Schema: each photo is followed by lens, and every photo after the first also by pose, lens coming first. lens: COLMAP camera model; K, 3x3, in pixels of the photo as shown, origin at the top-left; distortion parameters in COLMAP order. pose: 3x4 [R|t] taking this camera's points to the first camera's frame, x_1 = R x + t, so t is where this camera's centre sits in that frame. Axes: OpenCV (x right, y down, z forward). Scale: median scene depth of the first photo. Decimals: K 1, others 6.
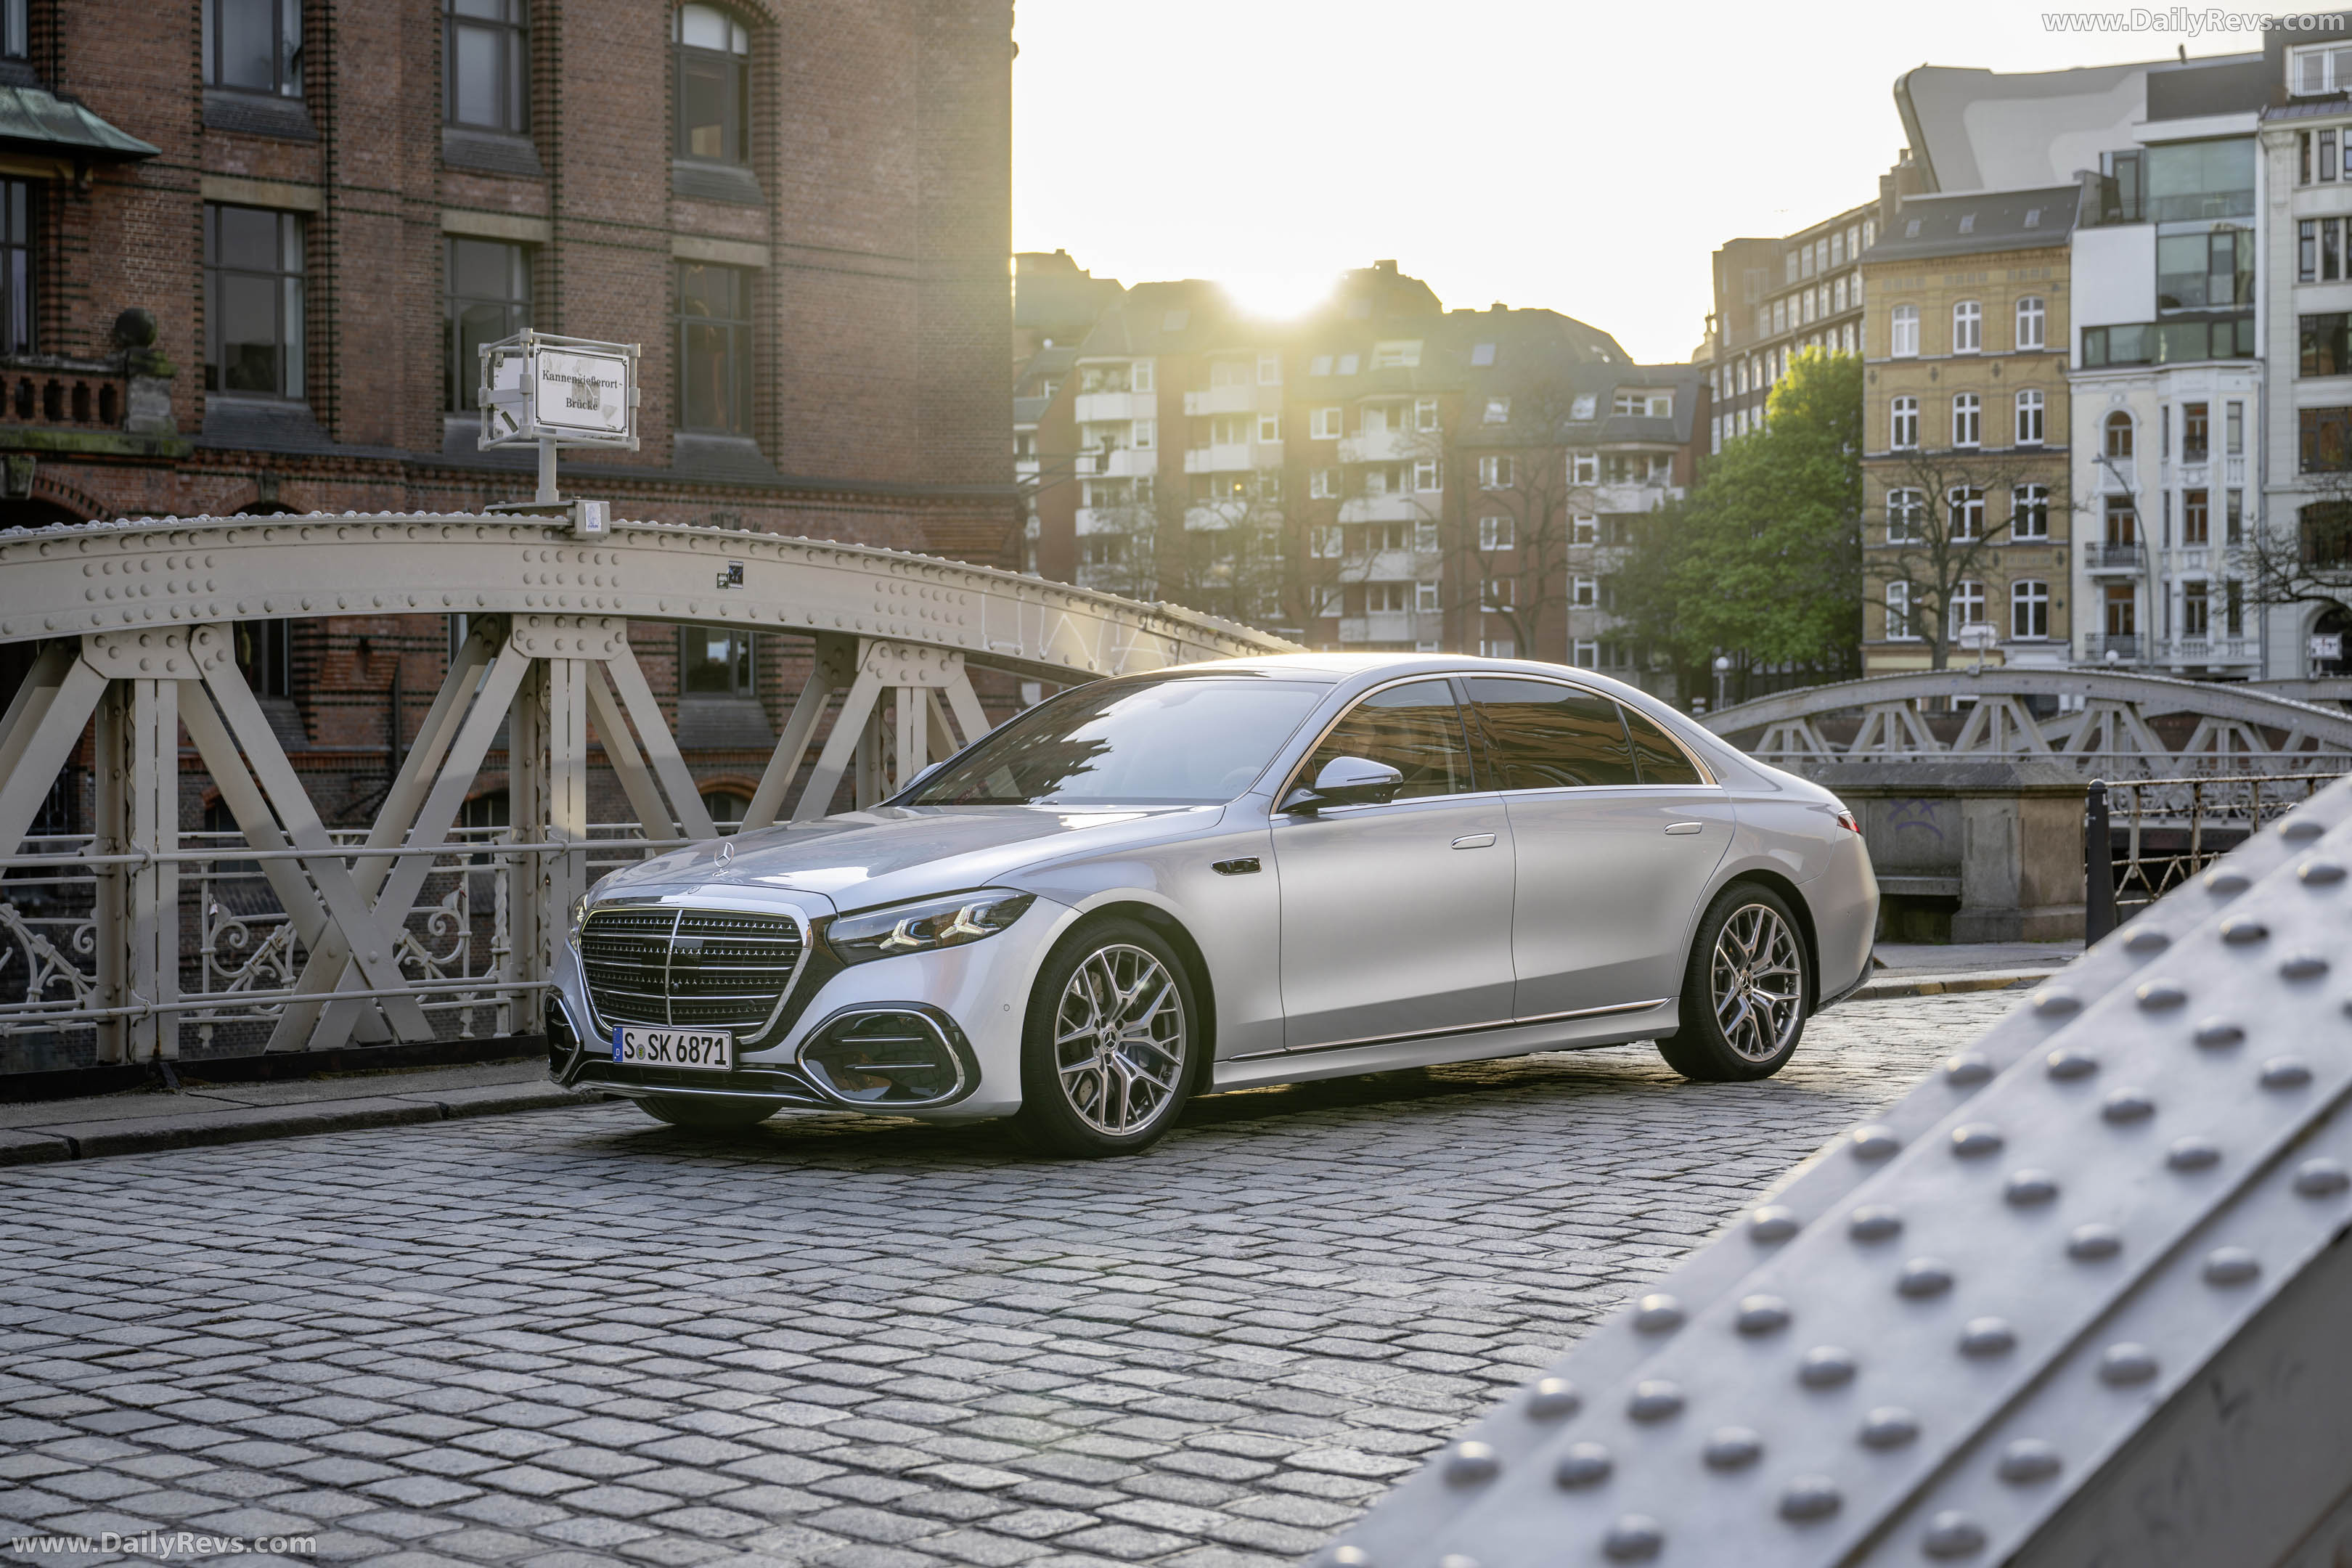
lens RADIAL K [[4118.2, 0, 1169.9], [0, 4118.2, 777.3], [0, 0, 1]] dist [0.012087, -0.037471]
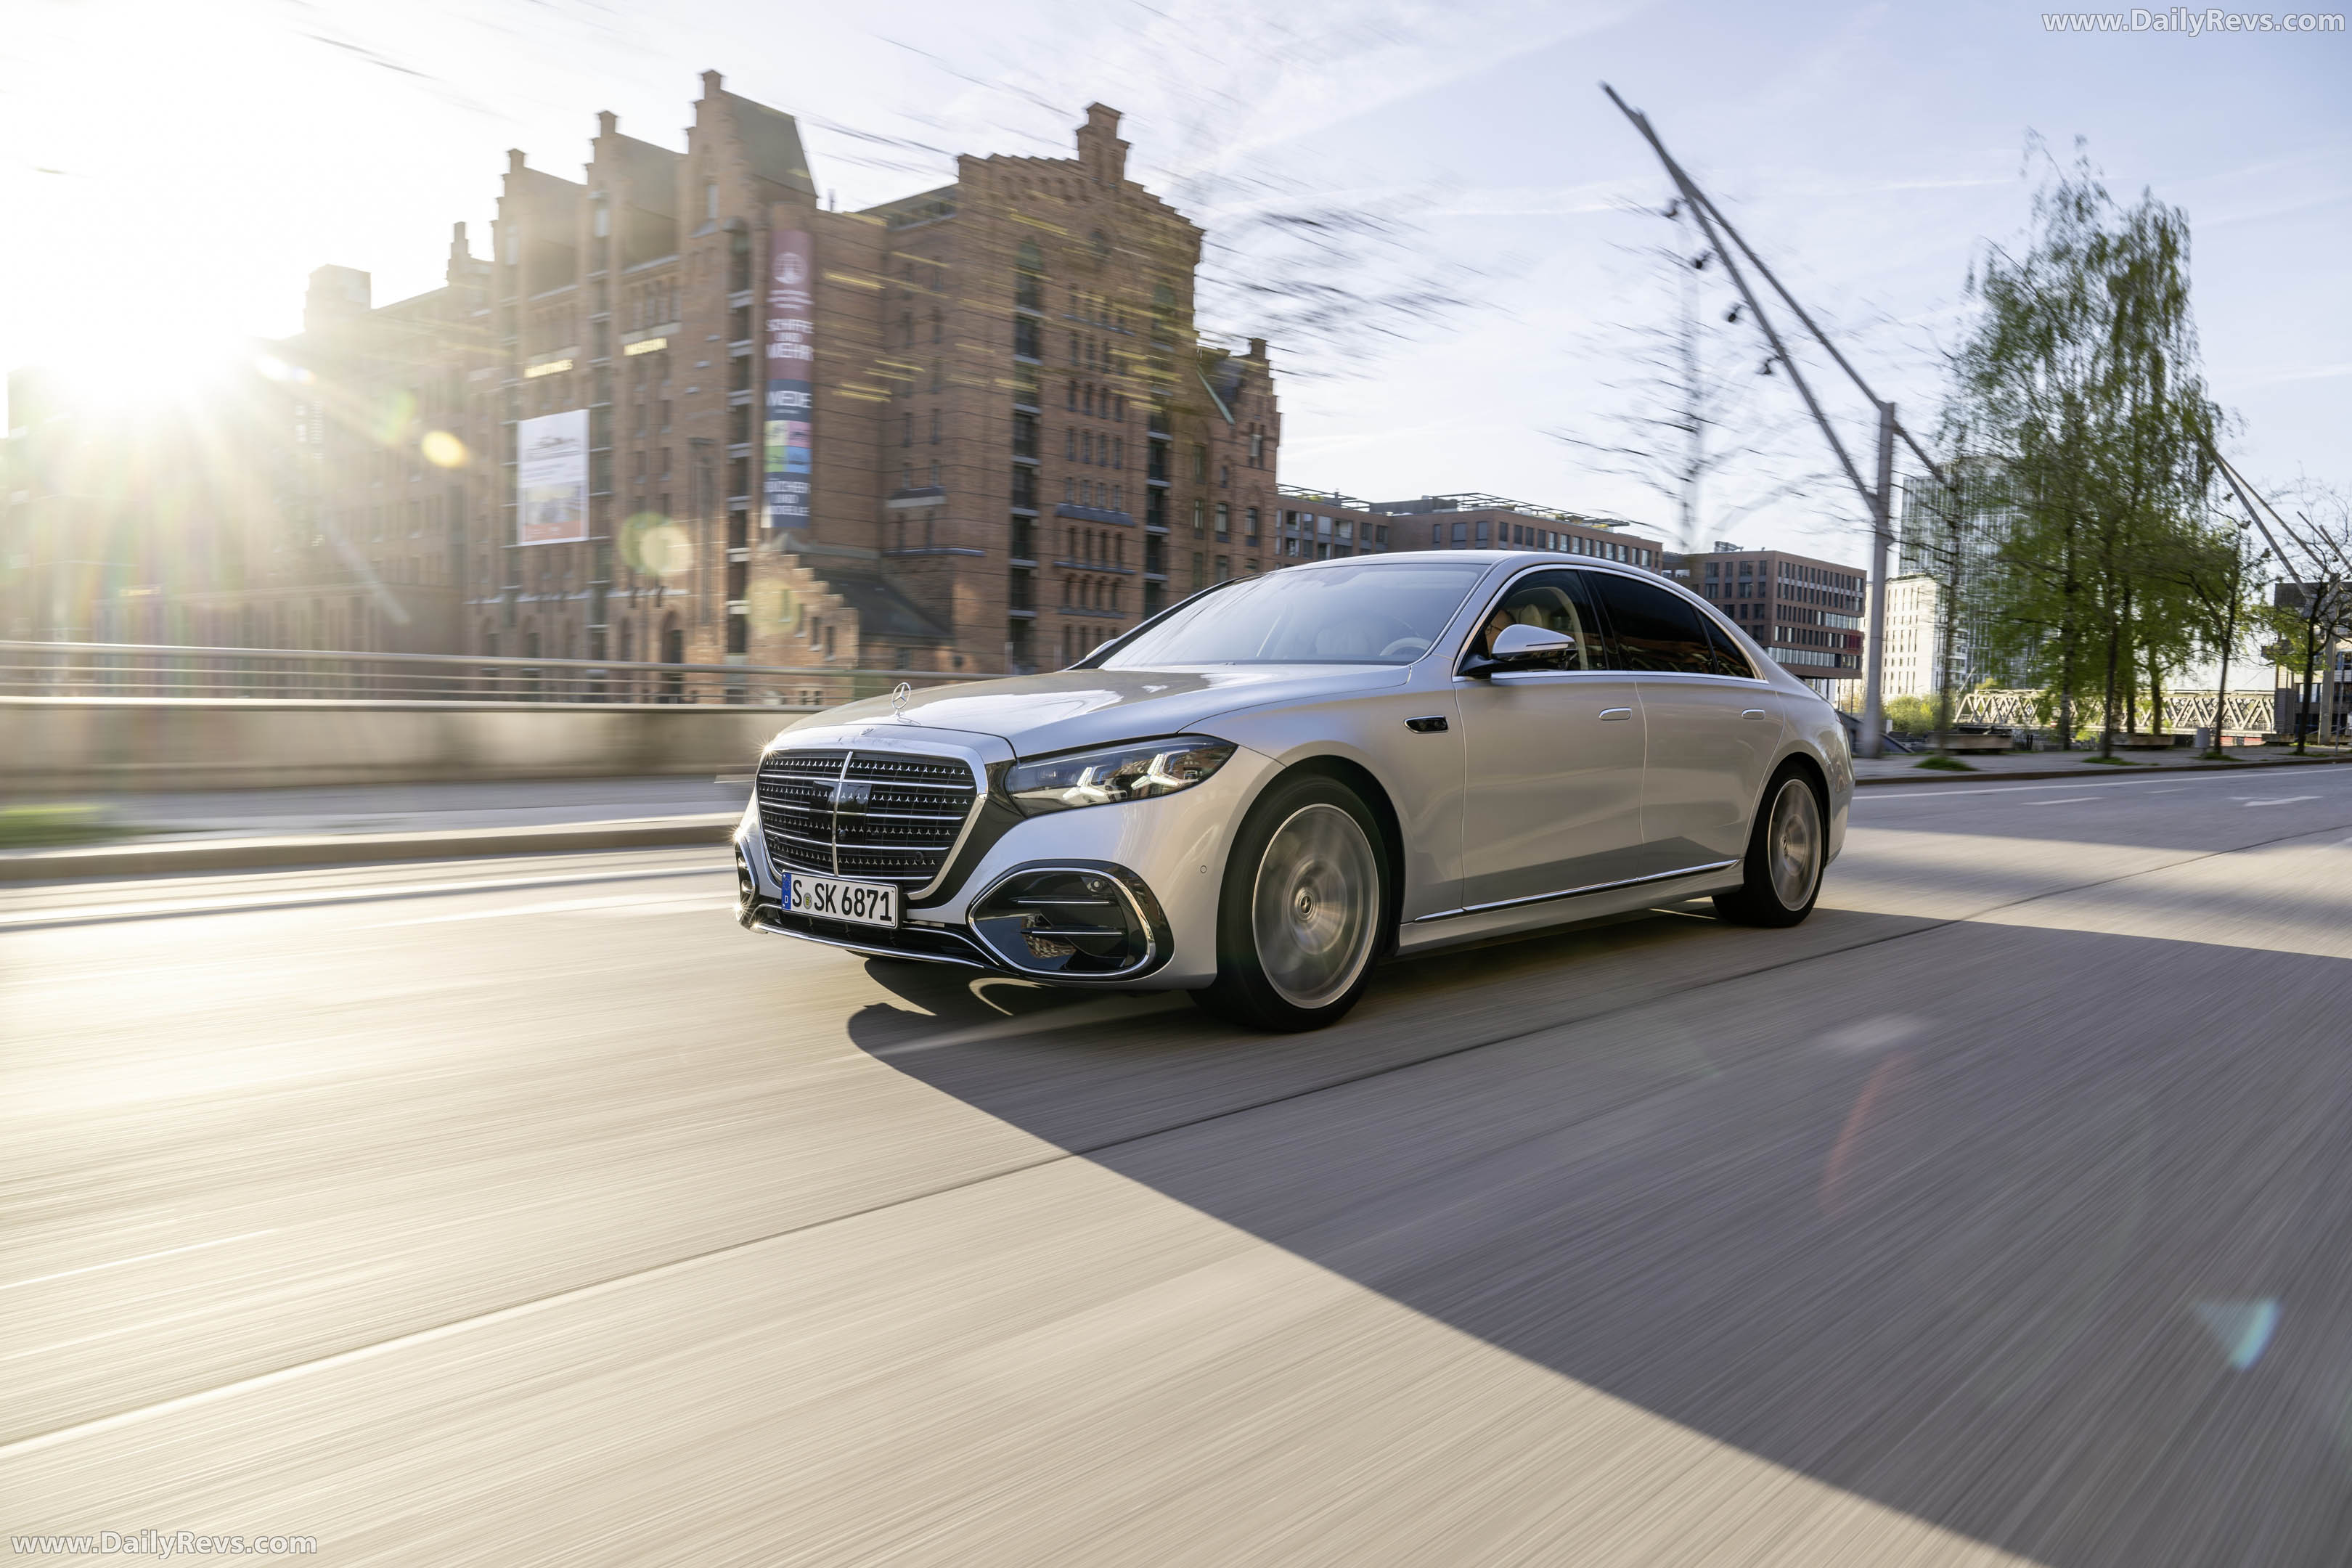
lens RADIAL K [[1654.2, 0, 1159.8], [0, 1654.2, 779.0], [0, 0, 1]] dist [-0.005026, 0.000220]
pose [[0.999582, 0.027095, -0.010049, -0.044864], [-0.026812, 0.999269, 0.027251, 0.026343], [0.010780, -0.026970, 0.999578, 0.627543]]
